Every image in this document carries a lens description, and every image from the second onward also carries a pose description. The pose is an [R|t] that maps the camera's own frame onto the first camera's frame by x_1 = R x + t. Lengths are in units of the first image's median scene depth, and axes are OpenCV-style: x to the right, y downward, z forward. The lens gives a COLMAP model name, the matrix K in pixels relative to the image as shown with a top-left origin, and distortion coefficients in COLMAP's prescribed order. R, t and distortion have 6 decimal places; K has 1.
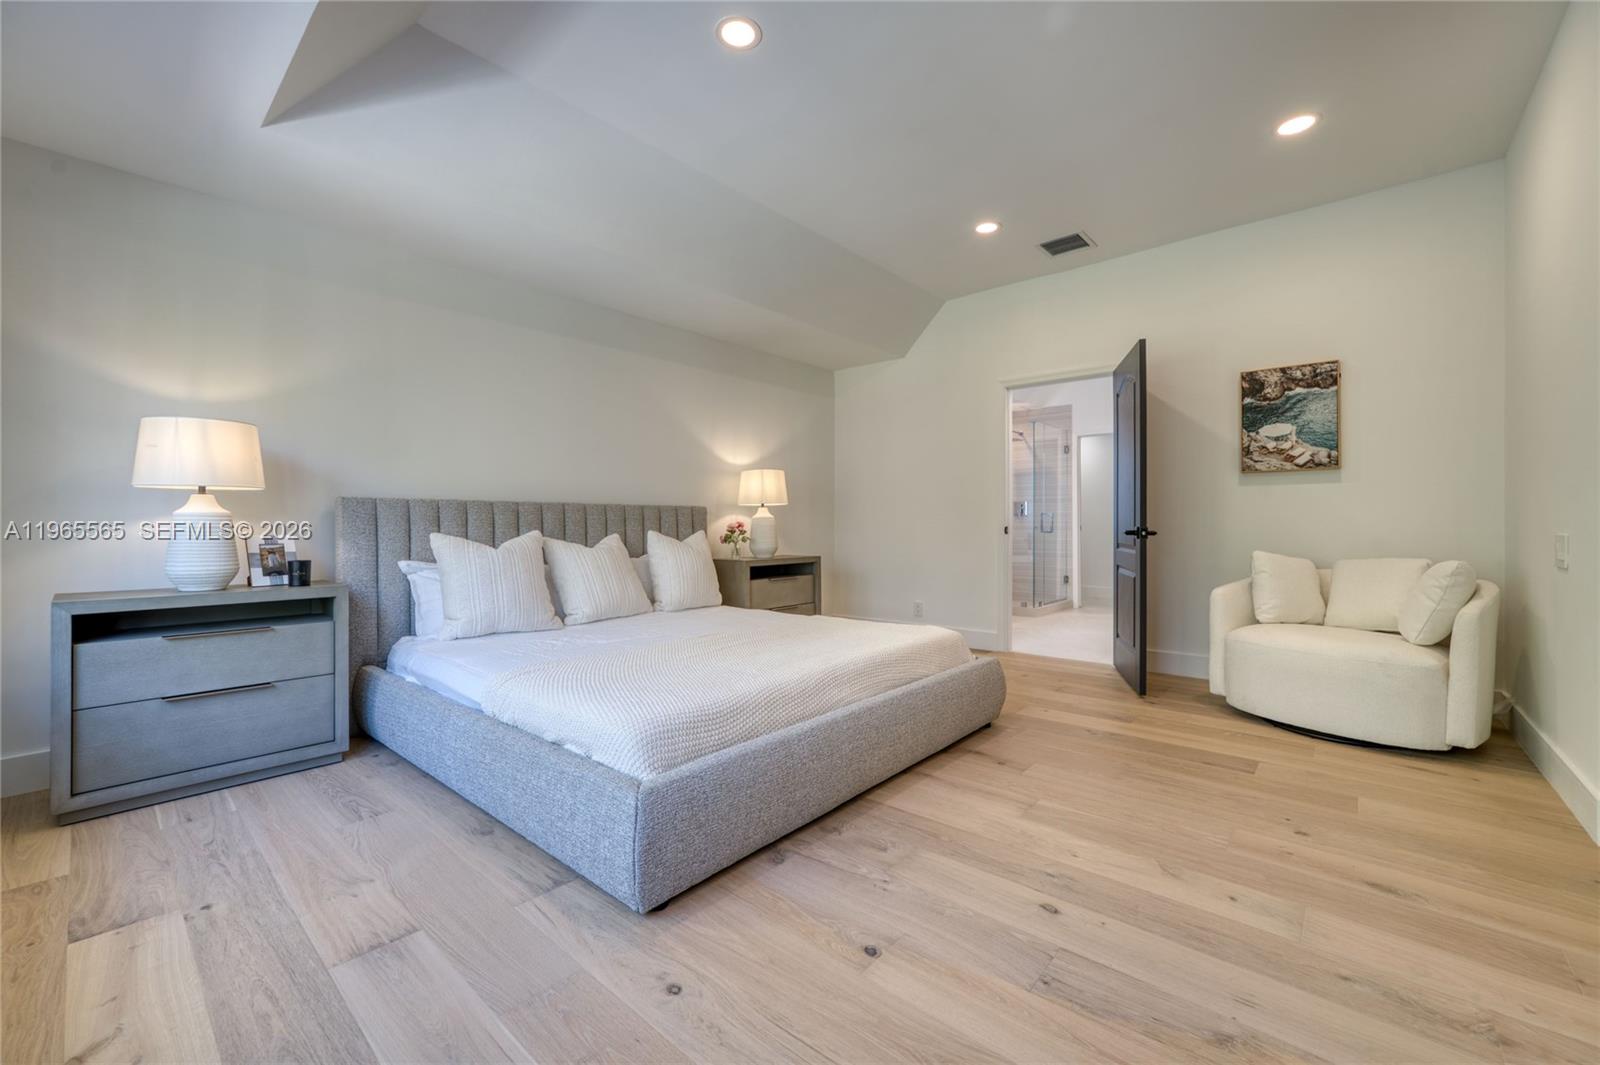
lens RADIAL K [[634.9, 0, 808.0], [0, 634.9, 517.6], [0, 0, 1]] dist [-0.002857, 0.000270]
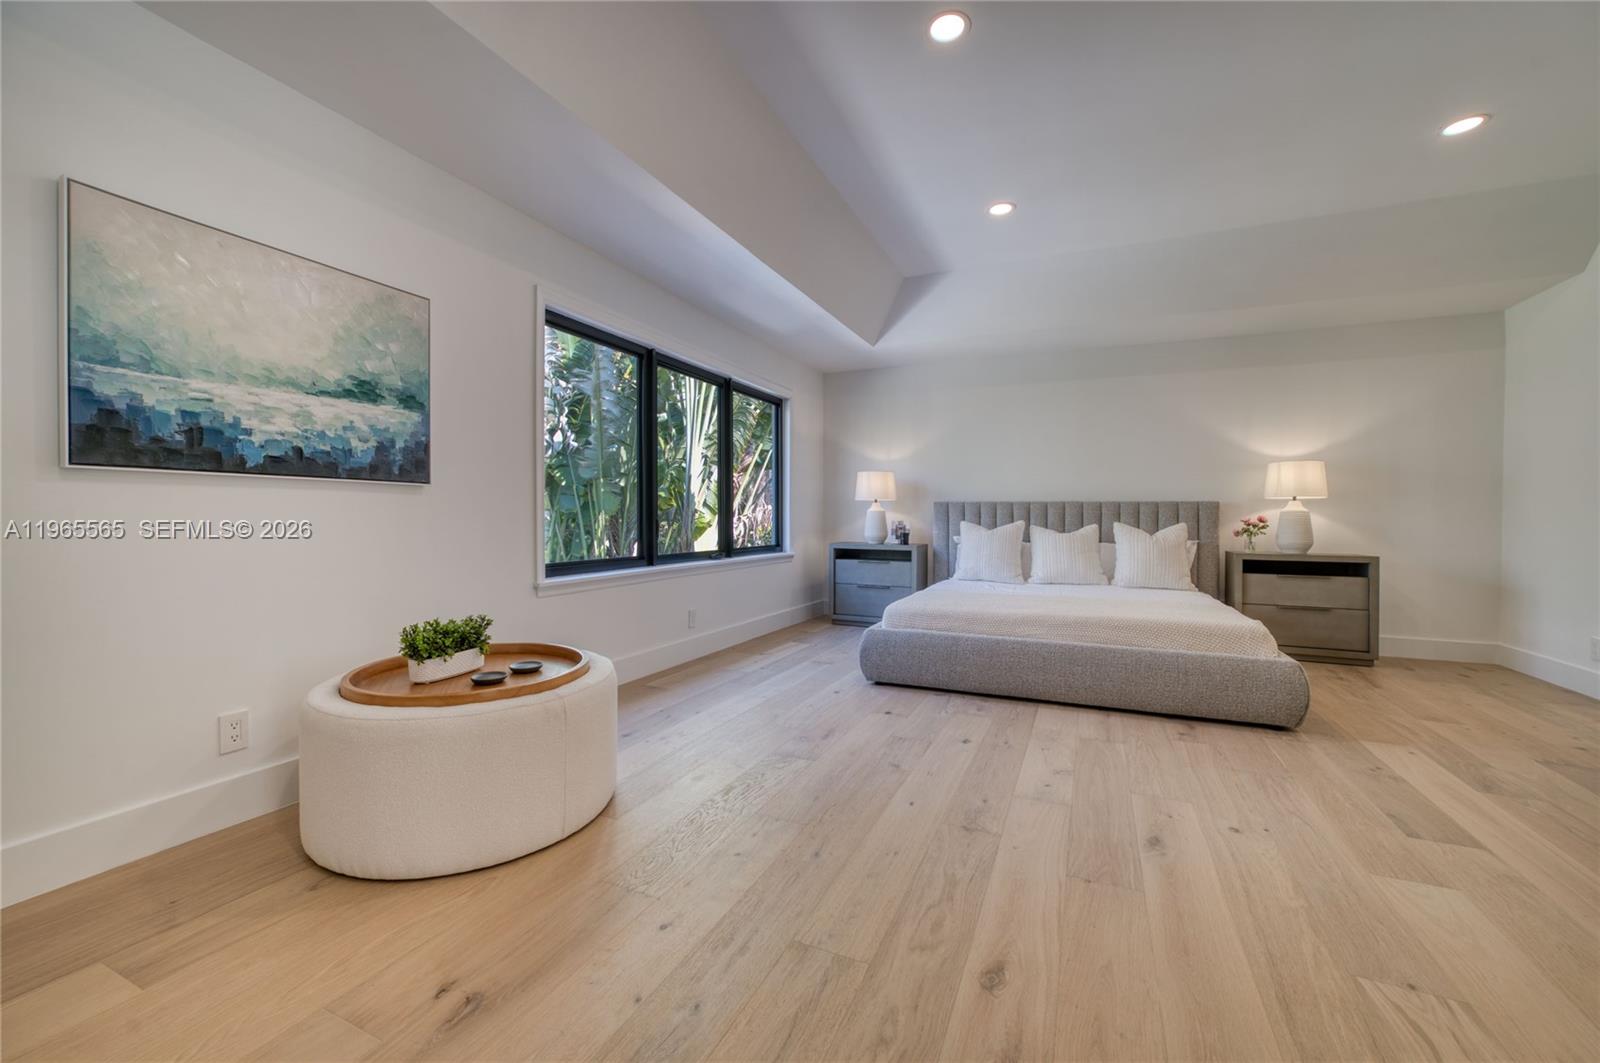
lens RADIAL K [[634.9, 0, 808.0], [0, 634.9, 516.6], [0, 0, 1]] dist [-0.002857, 0.000270]
pose [[0.299160, 0.004379, -0.954193, 0.984220], [0.002112, 0.999984, 0.005251, 0.001933], [0.954201, -0.003586, 0.299146, 0.044681]]
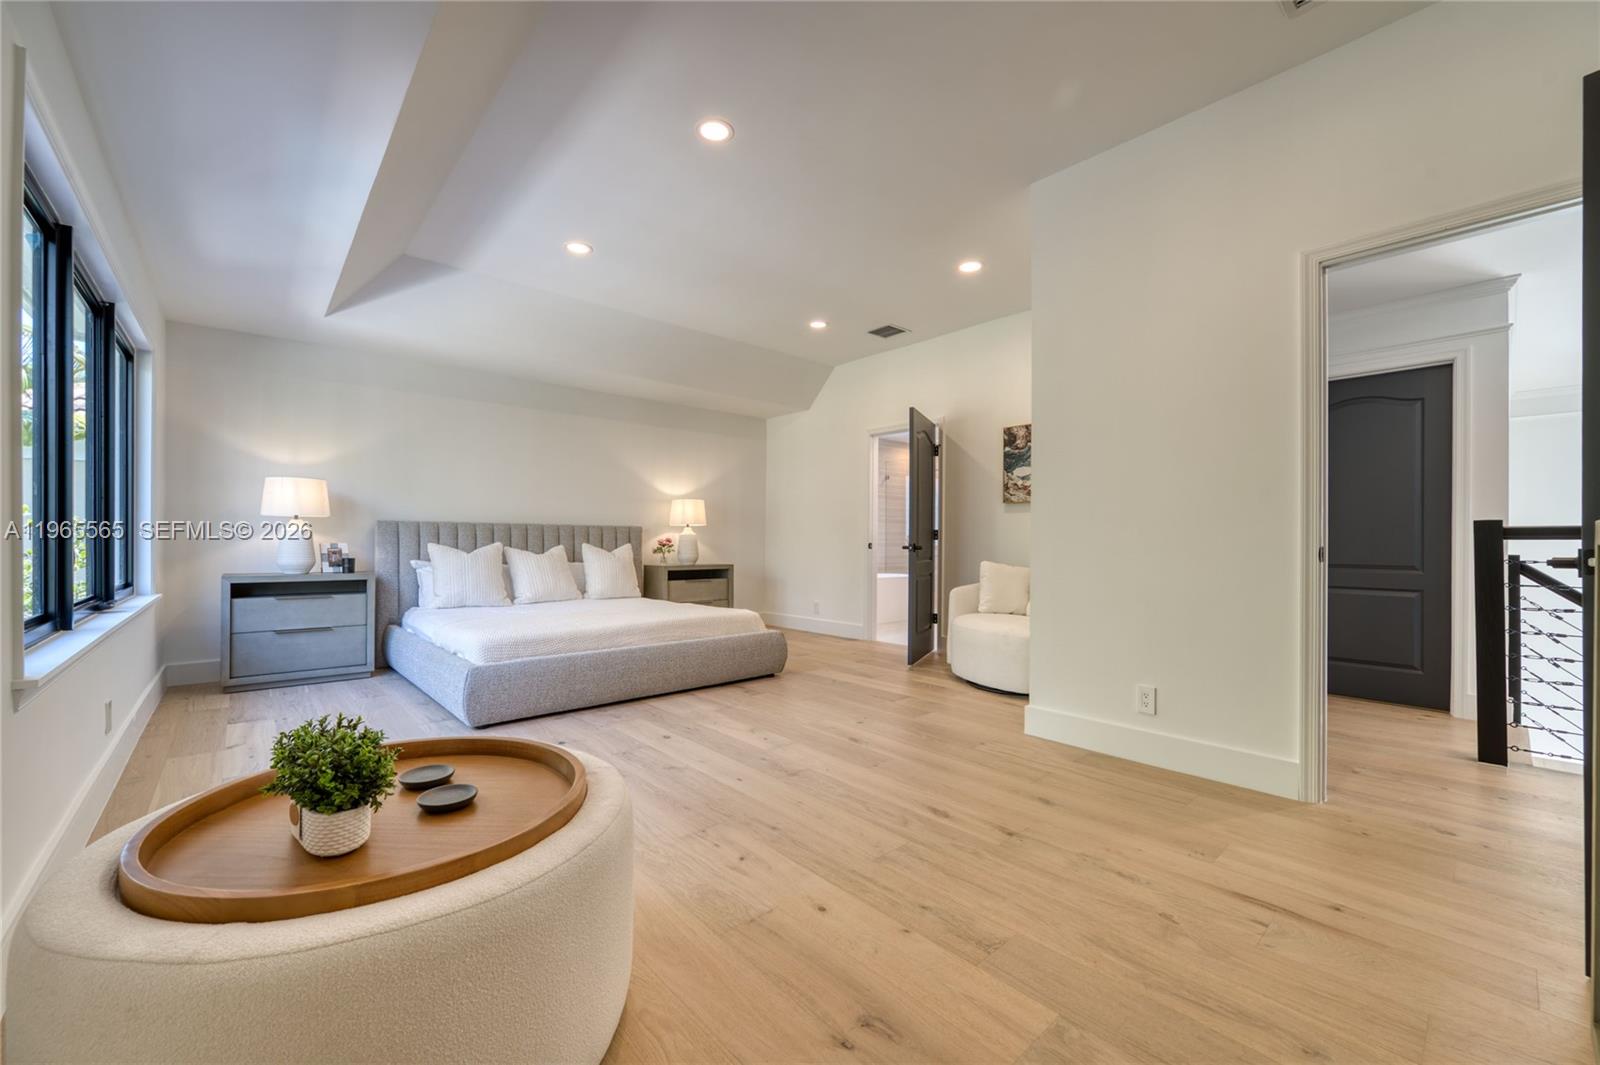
lens RADIAL K [[631.1, 0, 801.5], [0, 631.1, 533.1], [0, 0, 1]] dist [-0.002357, 0.000071]
pose [[0.991392, 0.006271, -0.130779, 0.545289], [-0.006599, 0.999976, -0.002073, -0.003600], [0.130763, 0.002919, 0.991409, -0.454435]]
